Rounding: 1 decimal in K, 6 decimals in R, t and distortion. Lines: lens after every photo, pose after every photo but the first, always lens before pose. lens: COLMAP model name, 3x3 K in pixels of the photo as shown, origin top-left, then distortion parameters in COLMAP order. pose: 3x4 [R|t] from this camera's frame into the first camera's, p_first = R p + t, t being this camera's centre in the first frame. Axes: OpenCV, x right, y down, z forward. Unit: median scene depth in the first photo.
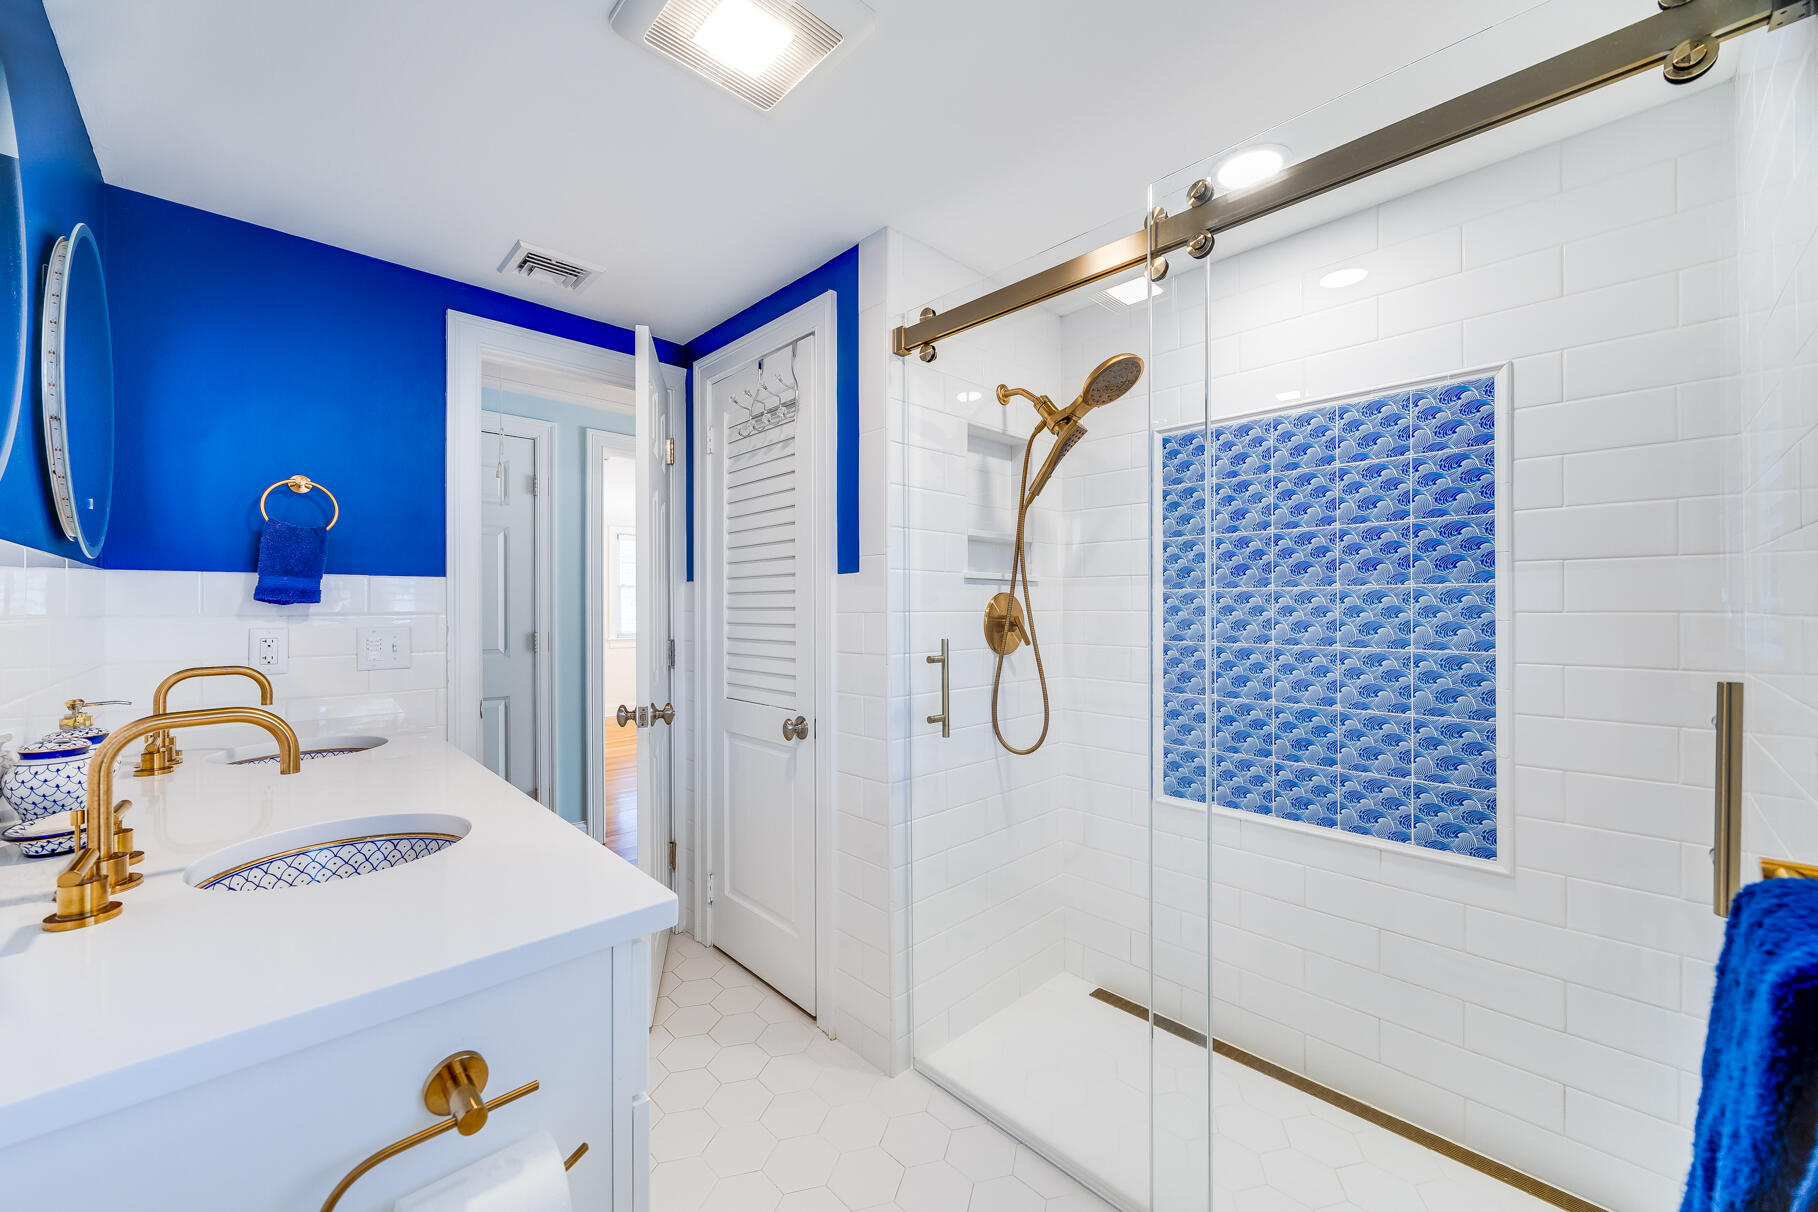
lens RADIAL K [[697.6, 0, 902.4], [0, 697.6, 601.1], [0, 0, 1]] dist [-0.014598, -0.000468]
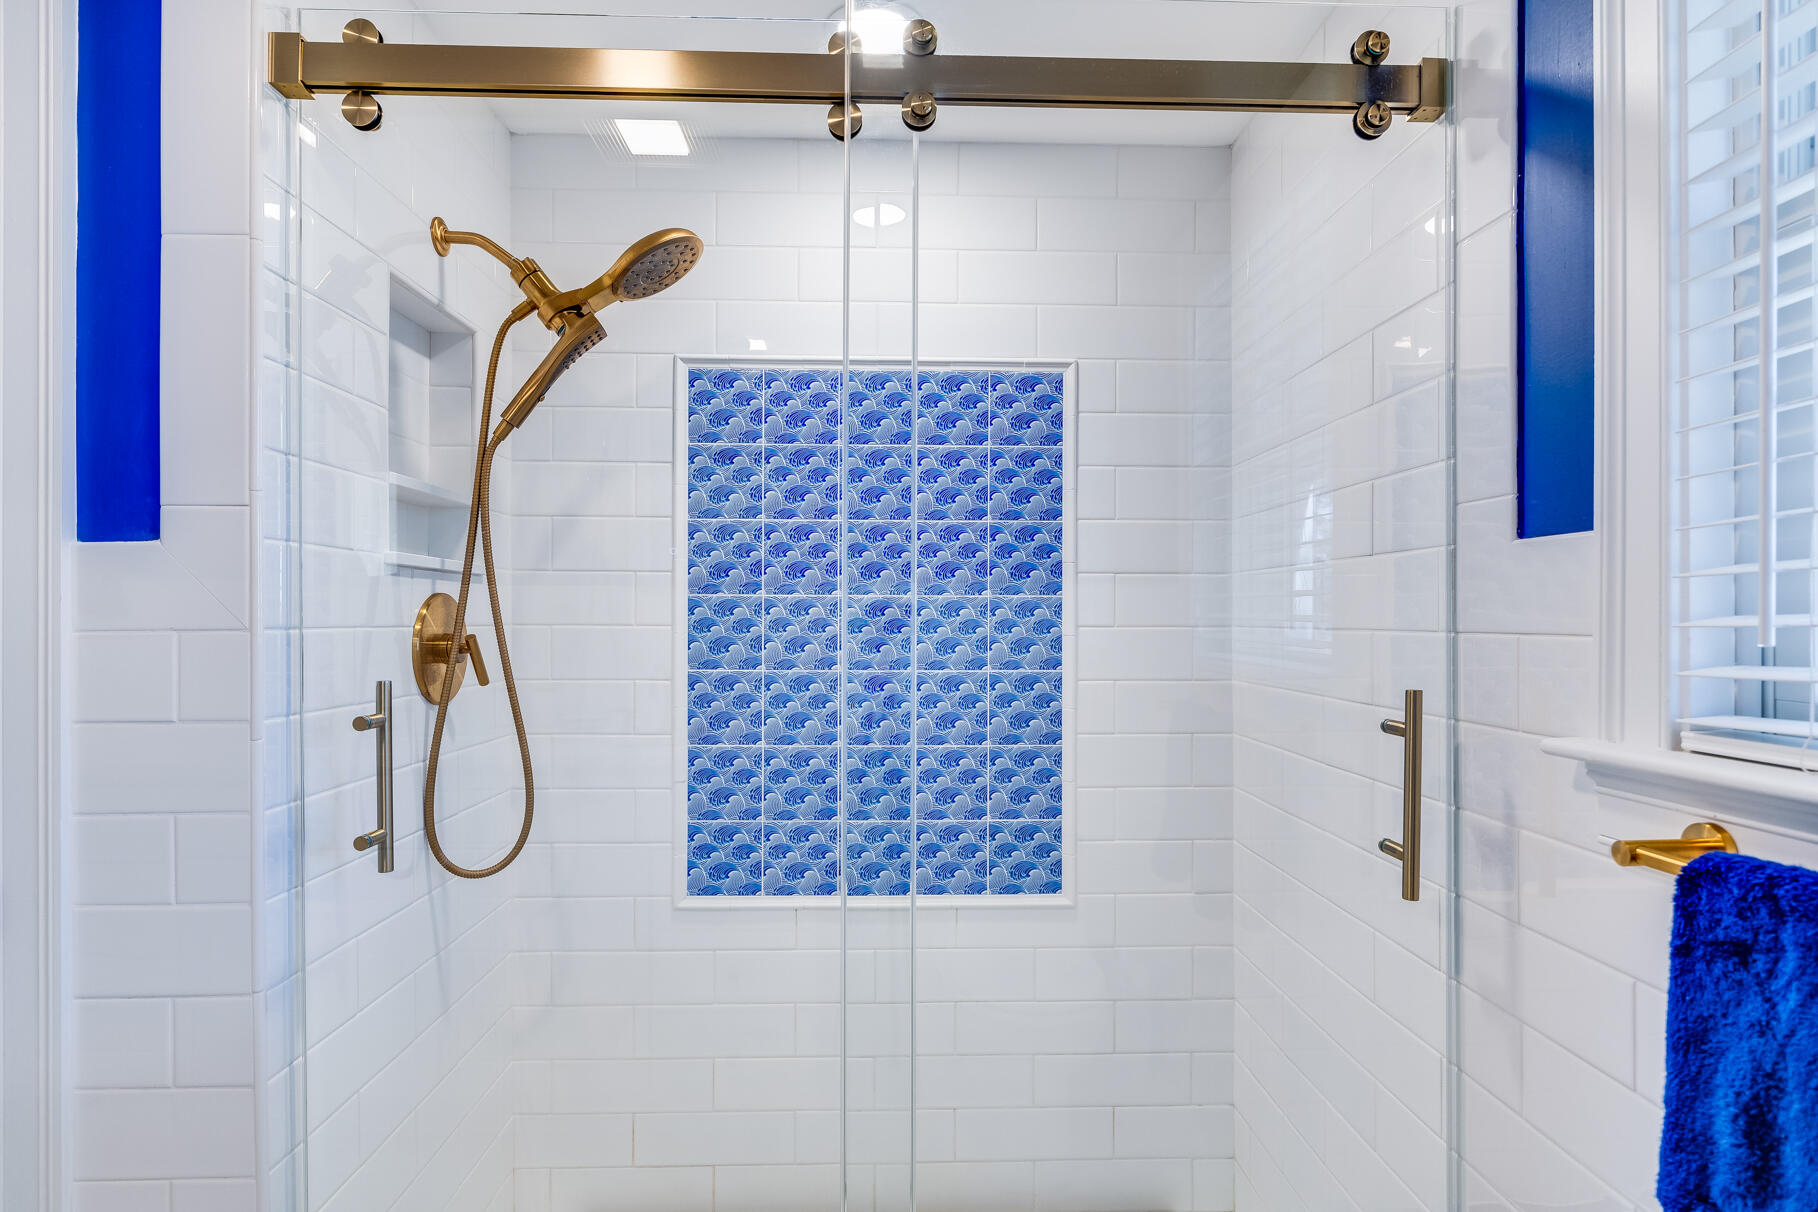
lens RADIAL K [[976.9, 0, 910.2], [0, 976.9, 616.2], [0, 0, 1]] dist [-0.007915, -0.004012]
pose [[0.659018, 0.005640, 0.752106, -0.220650], [-0.009955, 0.999950, 0.001224, 0.001866], [-0.752062, -0.008293, 0.659041, 0.234795]]
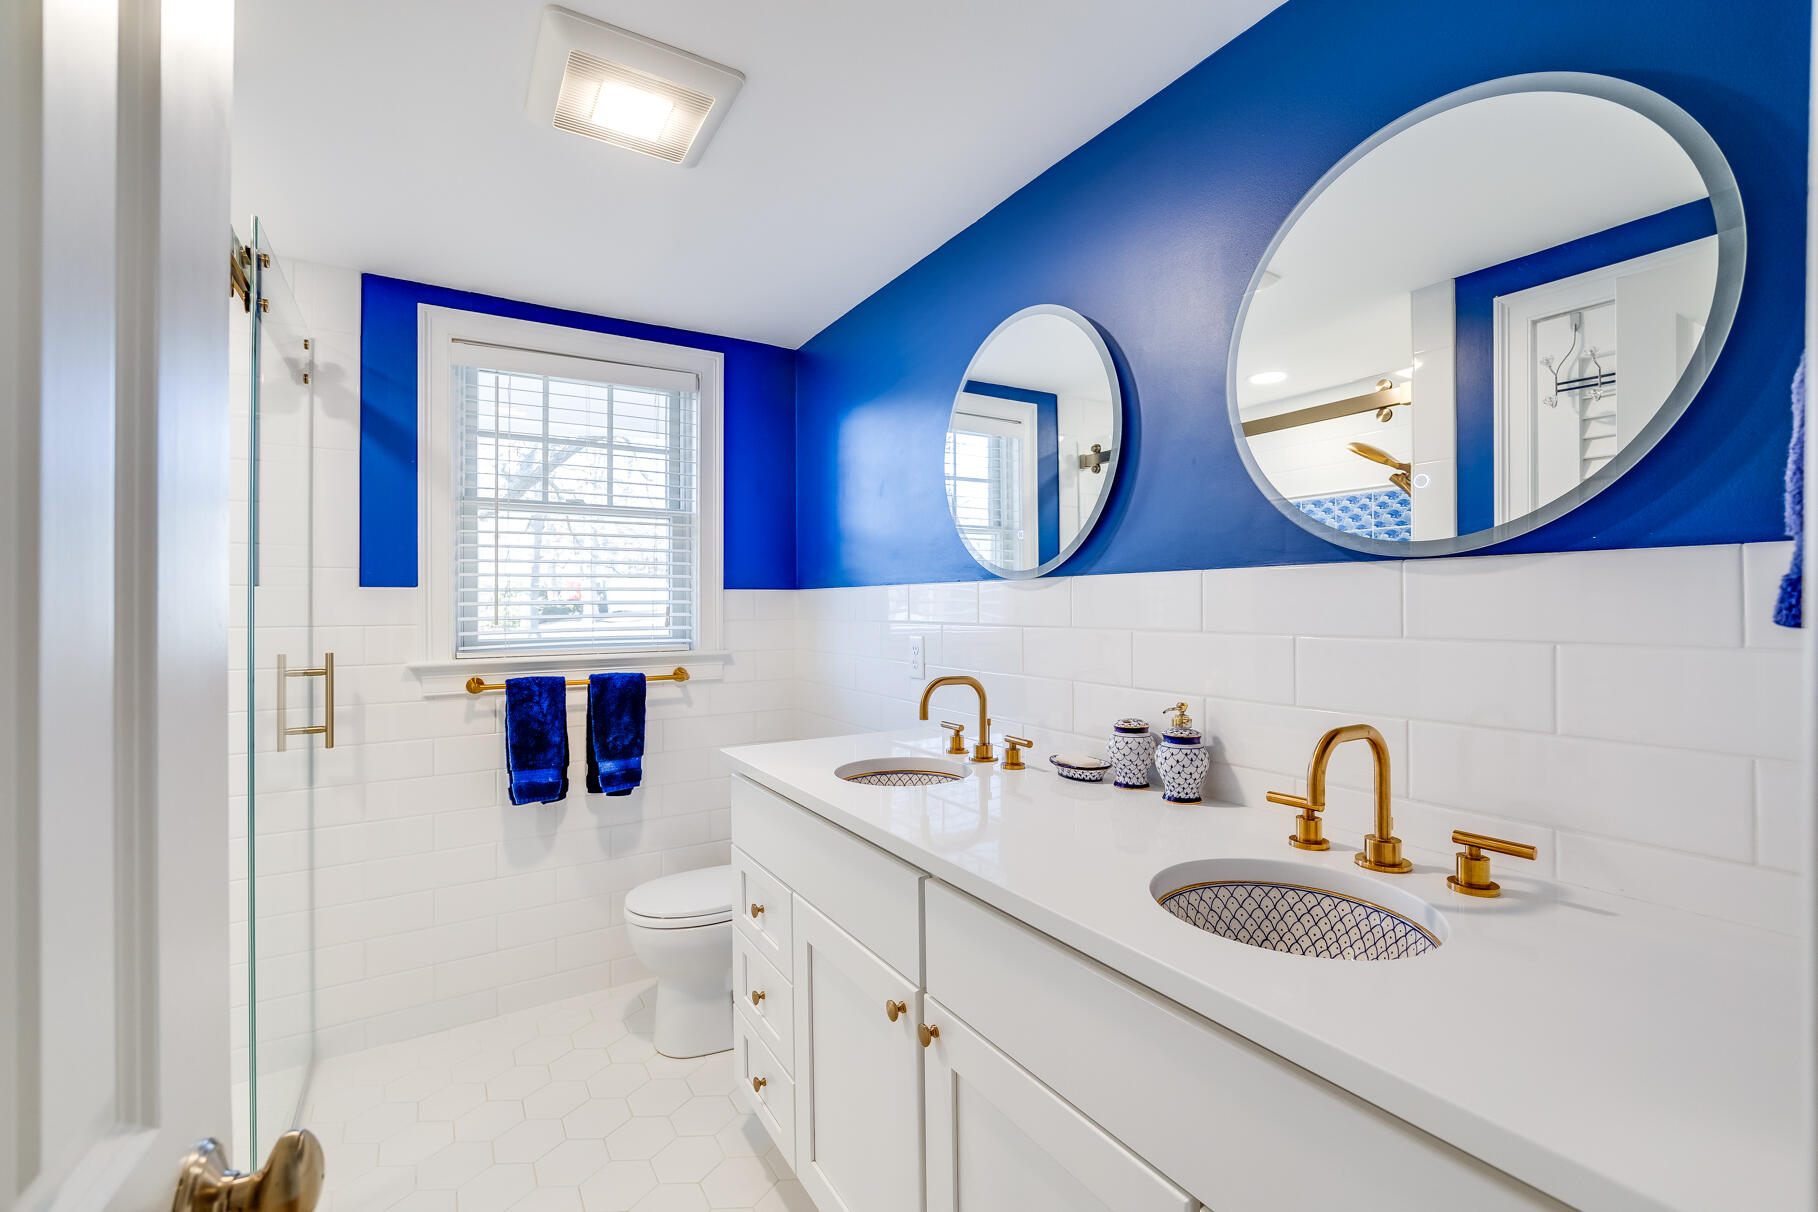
lens RADIAL K [[838.6, 0, 911.0], [0, 838.6, 599.3], [0, 0, 1]] dist [0.019319, 0.000511]
pose [[-0.972558, 0.008034, 0.232523, -0.634900], [0.007247, 0.999965, -0.004238, -0.018950], [-0.232548, -0.002437, -0.972582, 1.414866]]
